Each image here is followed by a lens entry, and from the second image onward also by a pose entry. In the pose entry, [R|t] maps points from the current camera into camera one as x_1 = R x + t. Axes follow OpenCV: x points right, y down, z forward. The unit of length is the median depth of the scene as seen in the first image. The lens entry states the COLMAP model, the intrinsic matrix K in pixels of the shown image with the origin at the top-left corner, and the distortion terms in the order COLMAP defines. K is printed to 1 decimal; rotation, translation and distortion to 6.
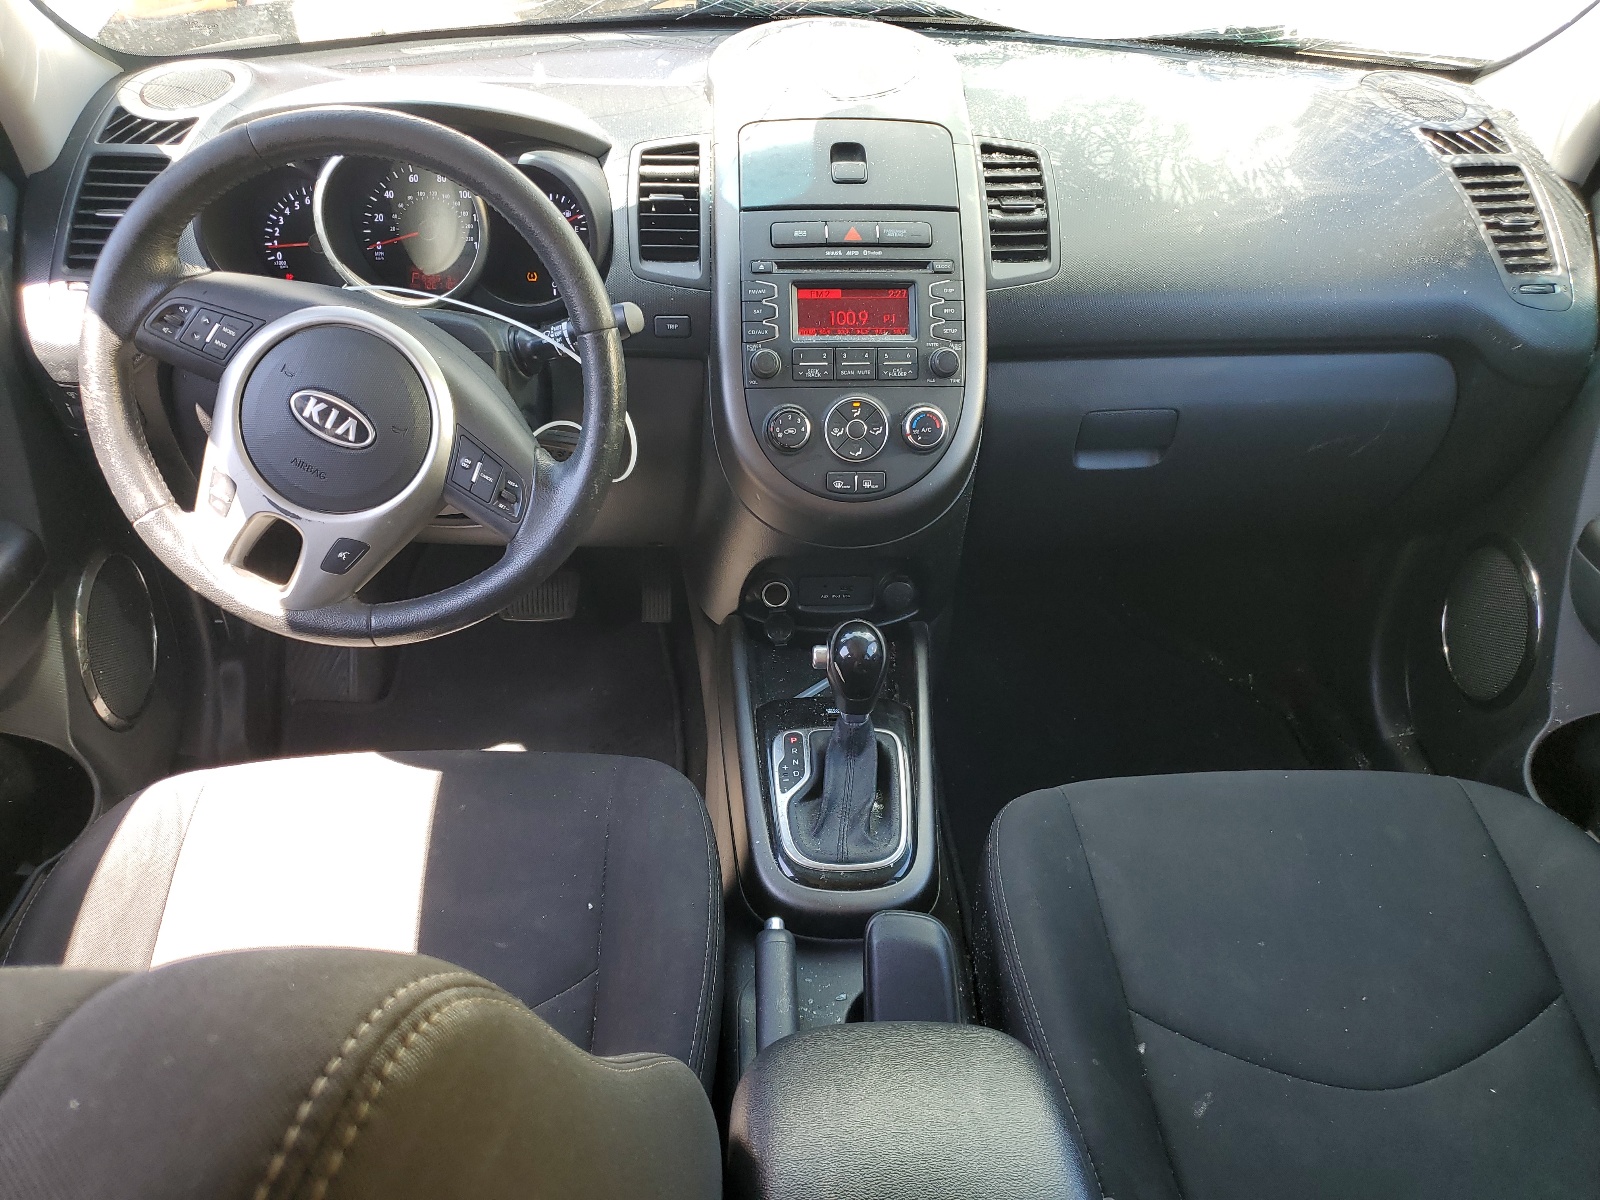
lens RADIAL K [[1217.5, 0, 792.9], [0, 1217.5, 604.6], [0, 0, 1]] dist [-0.014335, -0.007065]
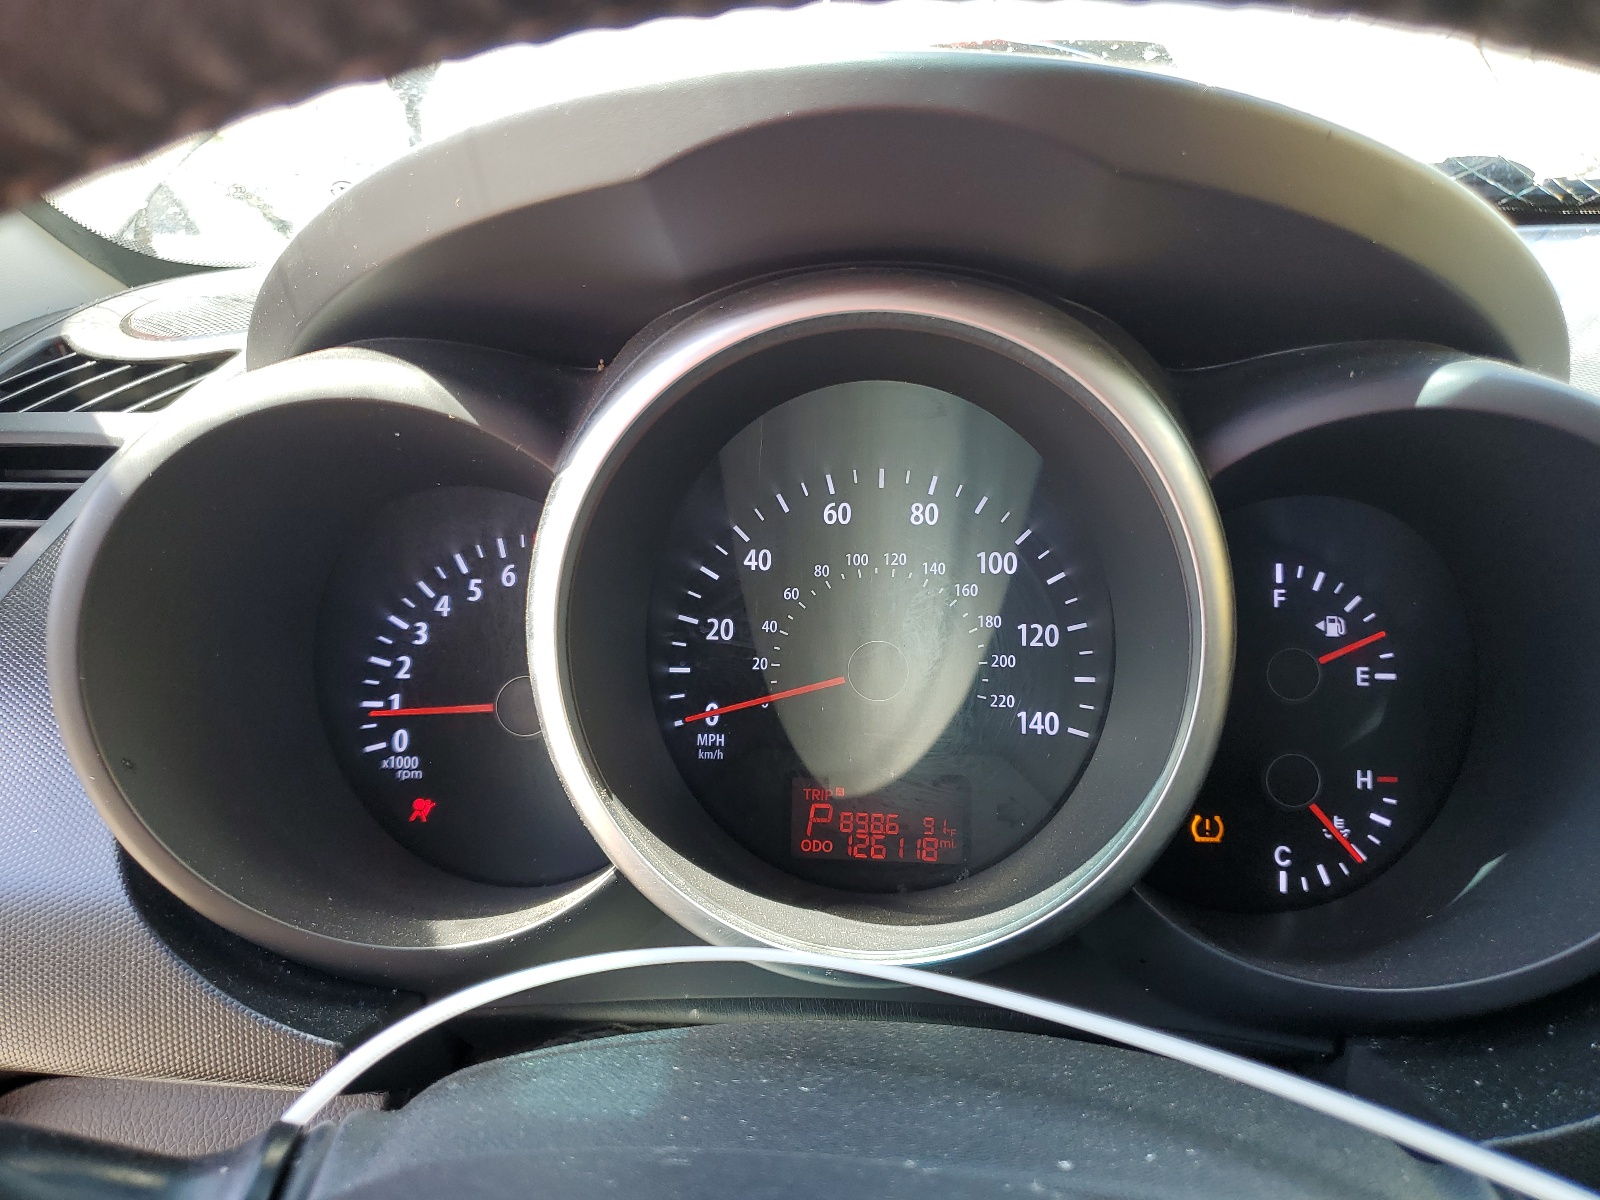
lens RADIAL K [[1217.5, 0, 804.0], [0, 1217.5, 602.1], [0, 0, 1]] dist [-0.014335, -0.007065]
pose [[0.992088, 0.008382, -0.125261, -0.281384], [-0.048025, 0.947215, -0.316983, -0.227437], [0.115993, 0.320491, 0.940123, 0.705985]]
